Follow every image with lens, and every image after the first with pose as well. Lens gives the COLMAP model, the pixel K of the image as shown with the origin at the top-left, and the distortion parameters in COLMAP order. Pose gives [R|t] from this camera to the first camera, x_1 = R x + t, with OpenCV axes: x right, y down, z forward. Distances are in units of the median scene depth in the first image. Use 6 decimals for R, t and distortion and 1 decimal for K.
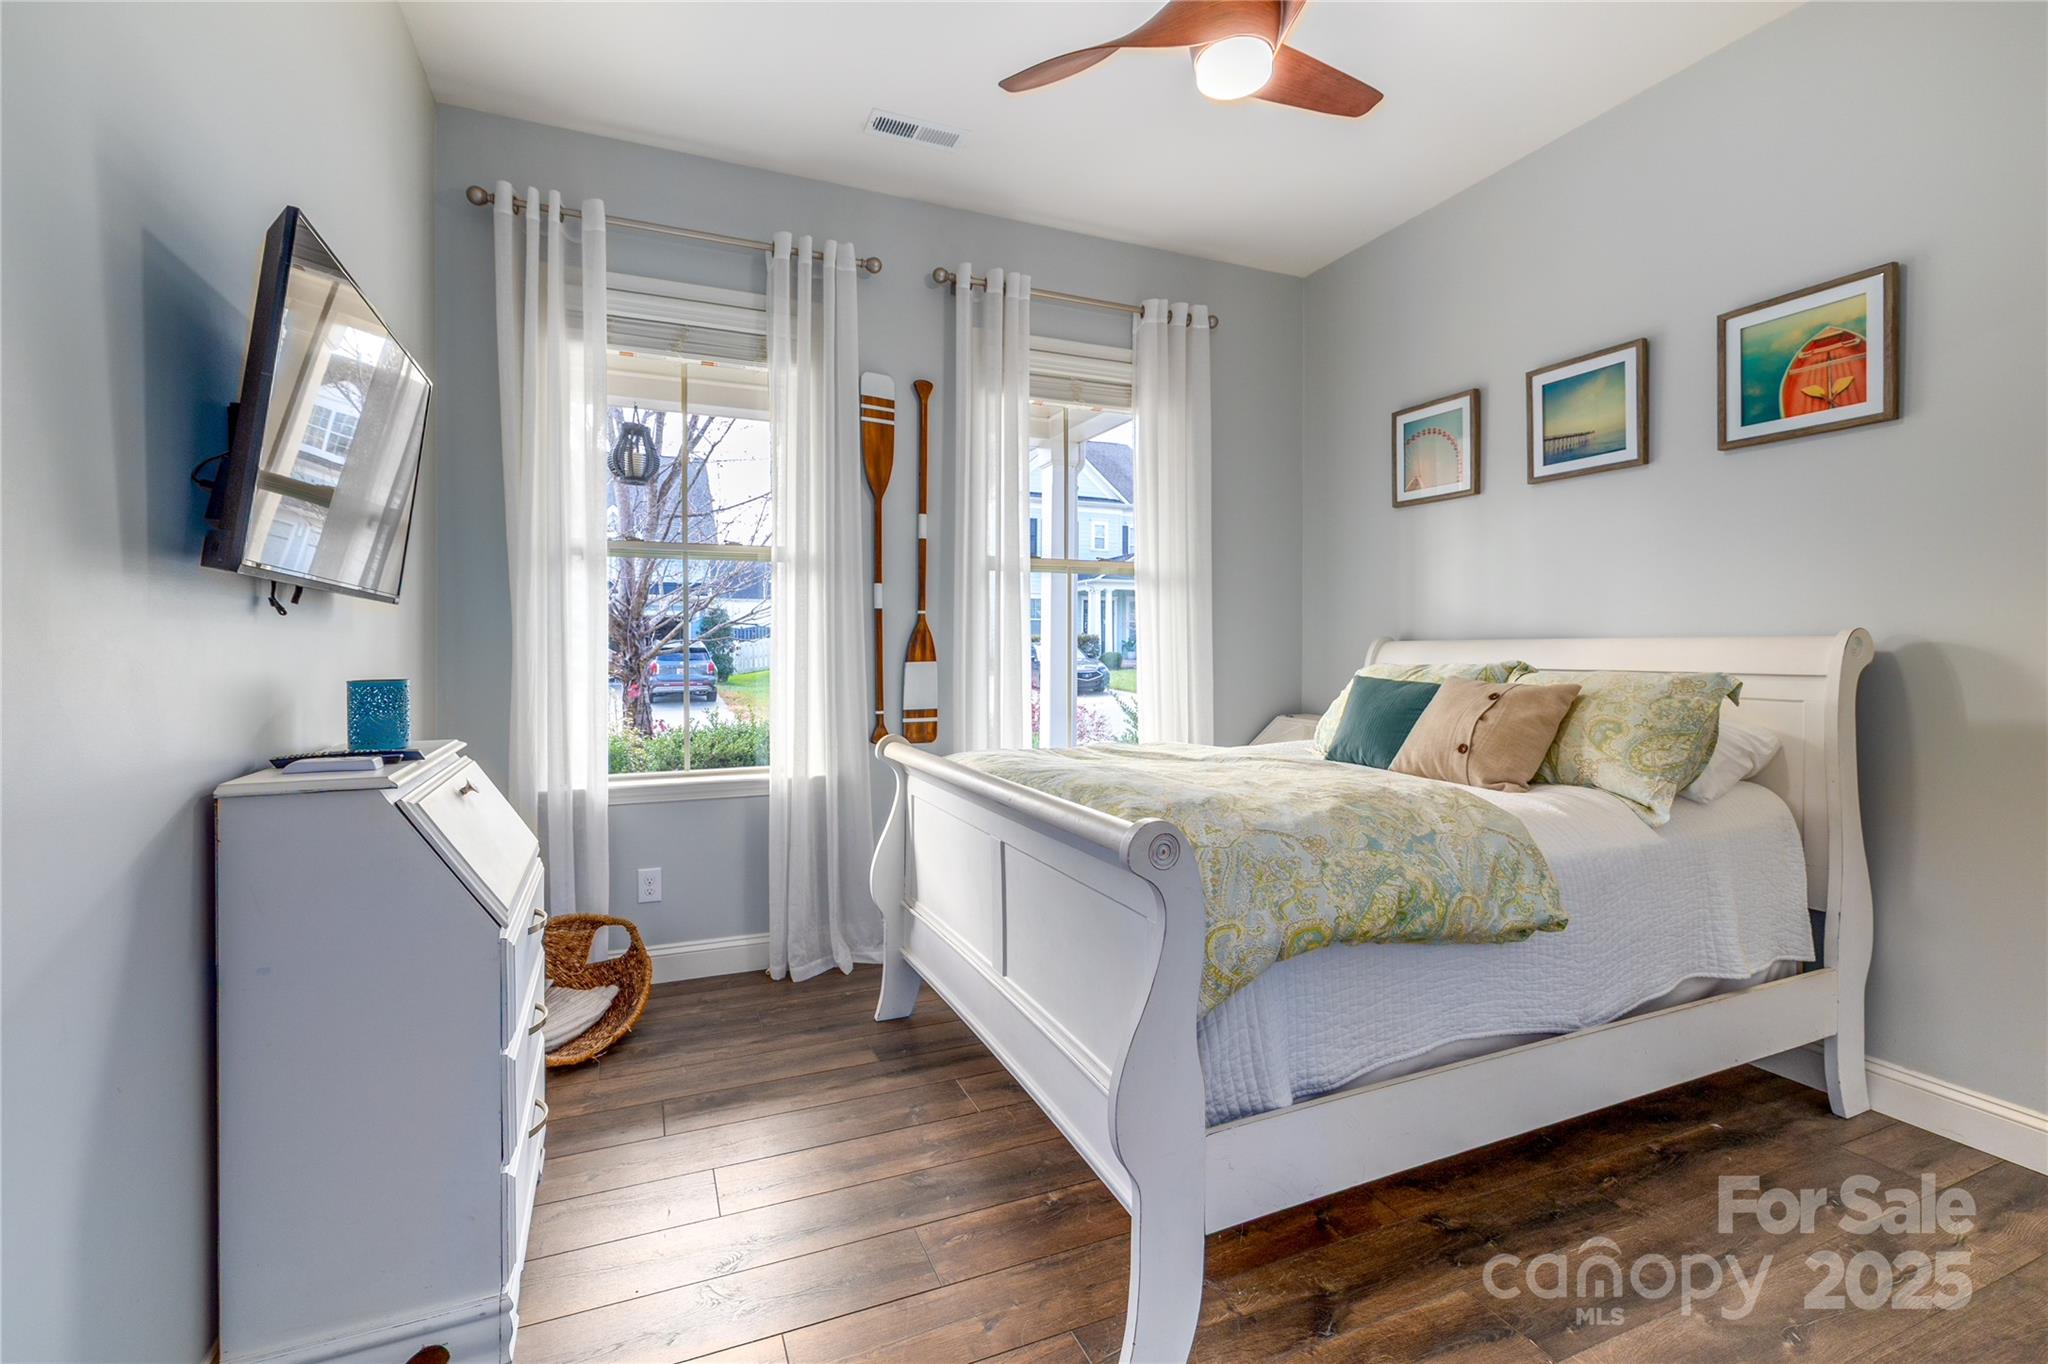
lens RADIAL K [[921.9, 0, 1027.6], [0, 921.9, 673.3], [0, 0, 1]] dist [0.011671, -0.000098]
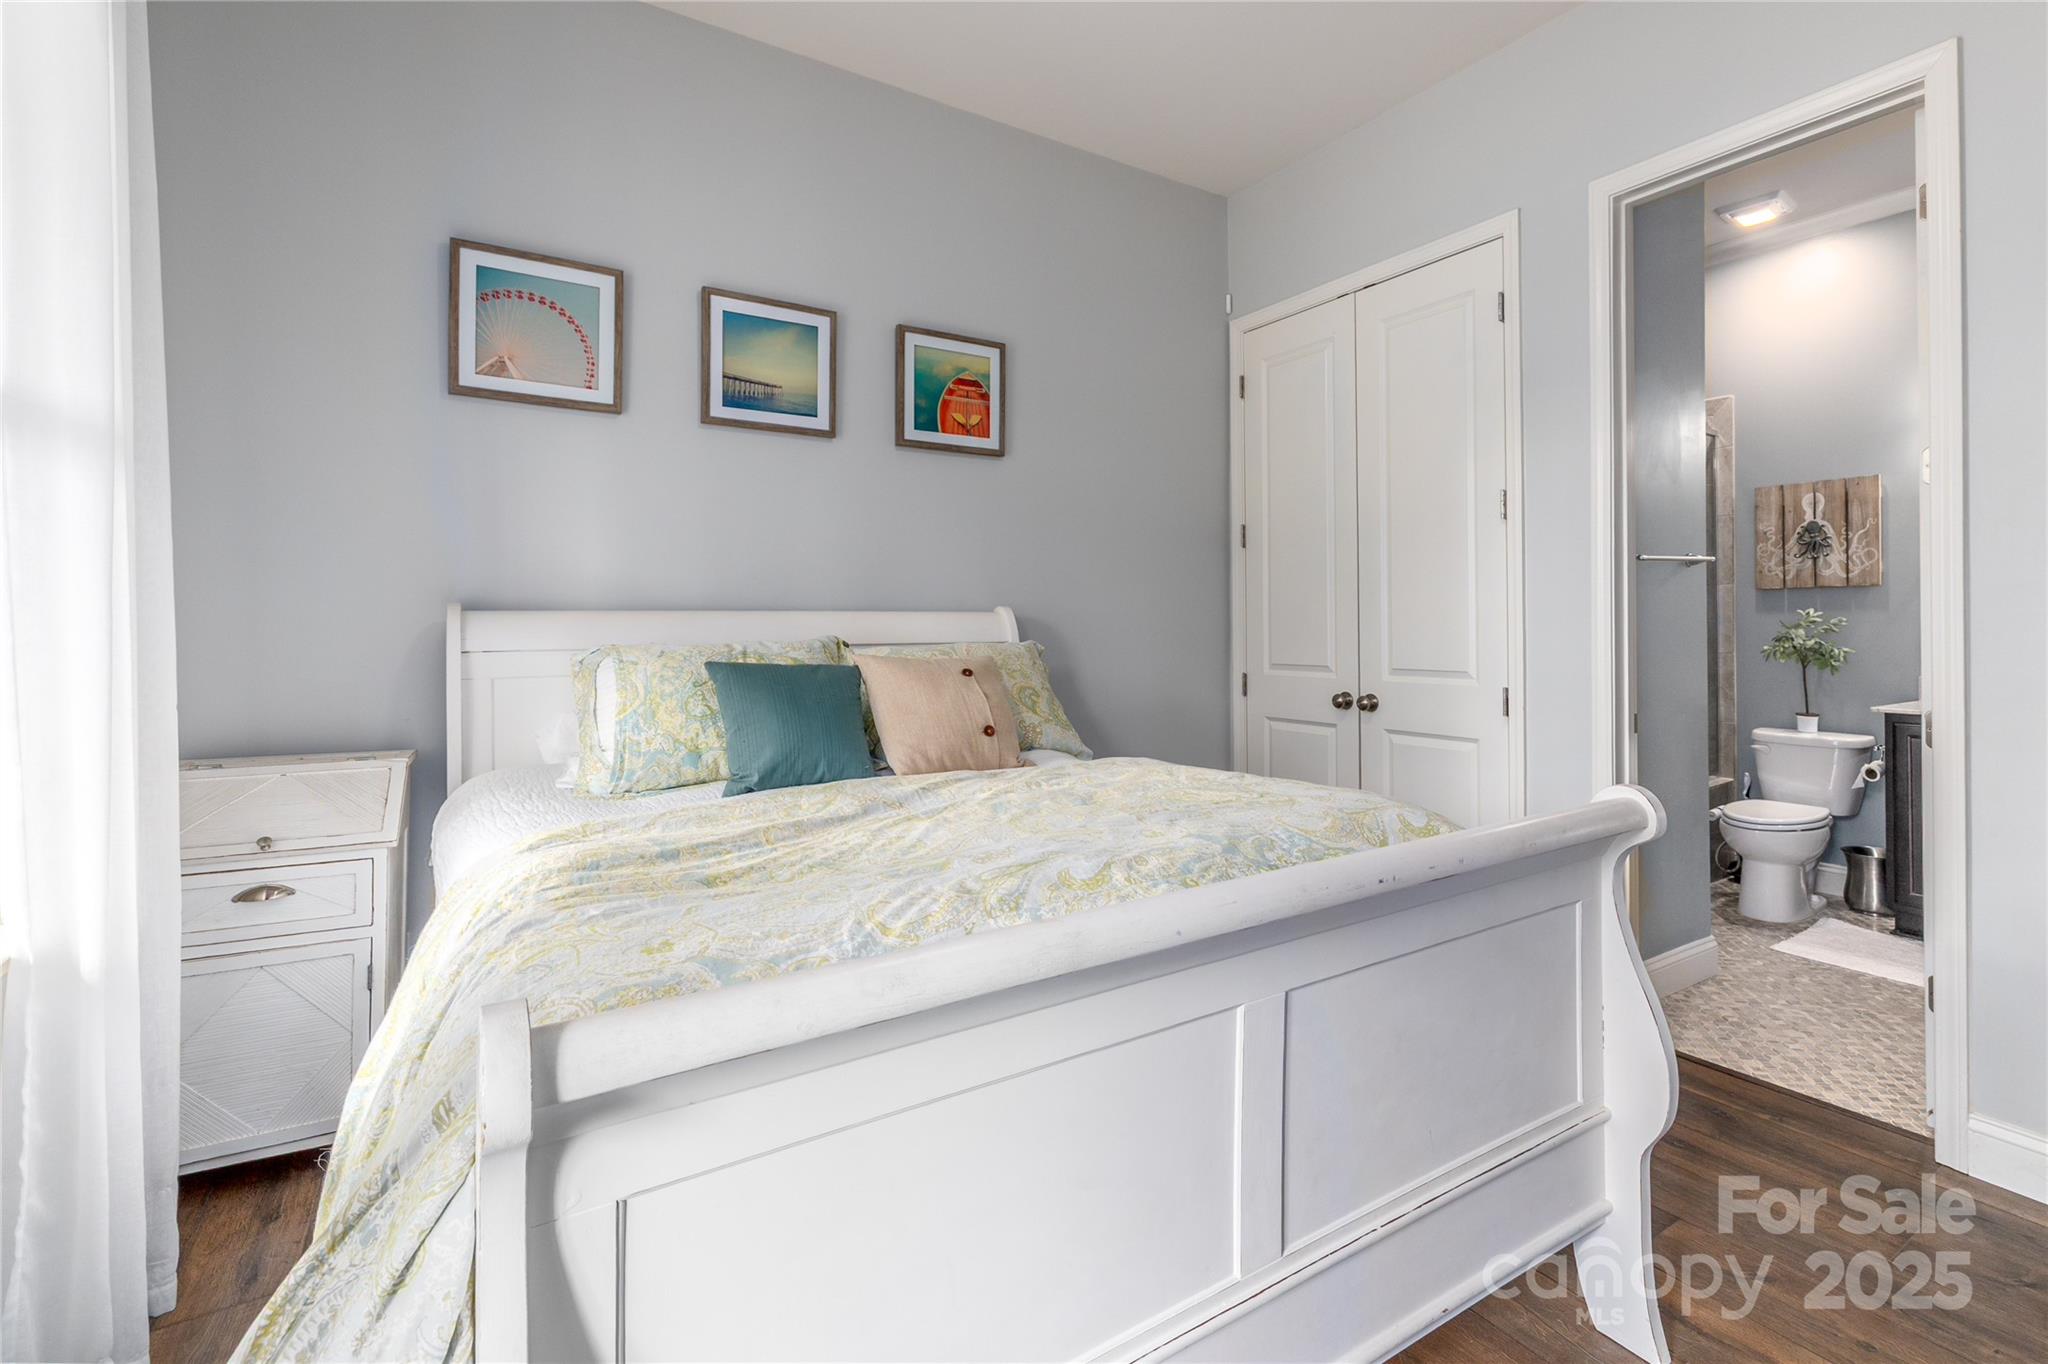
lens RADIAL K [[921.9, 0, 1027.6], [0, 921.9, 673.3], [0, 0, 1]] dist [0.011671, -0.000098]
pose [[-0.150807, -0.064090, 0.986483, -0.415177], [0.025667, 0.997306, 0.068717, -0.035853], [-0.988230, 0.035683, -0.148756, 1.037212]]
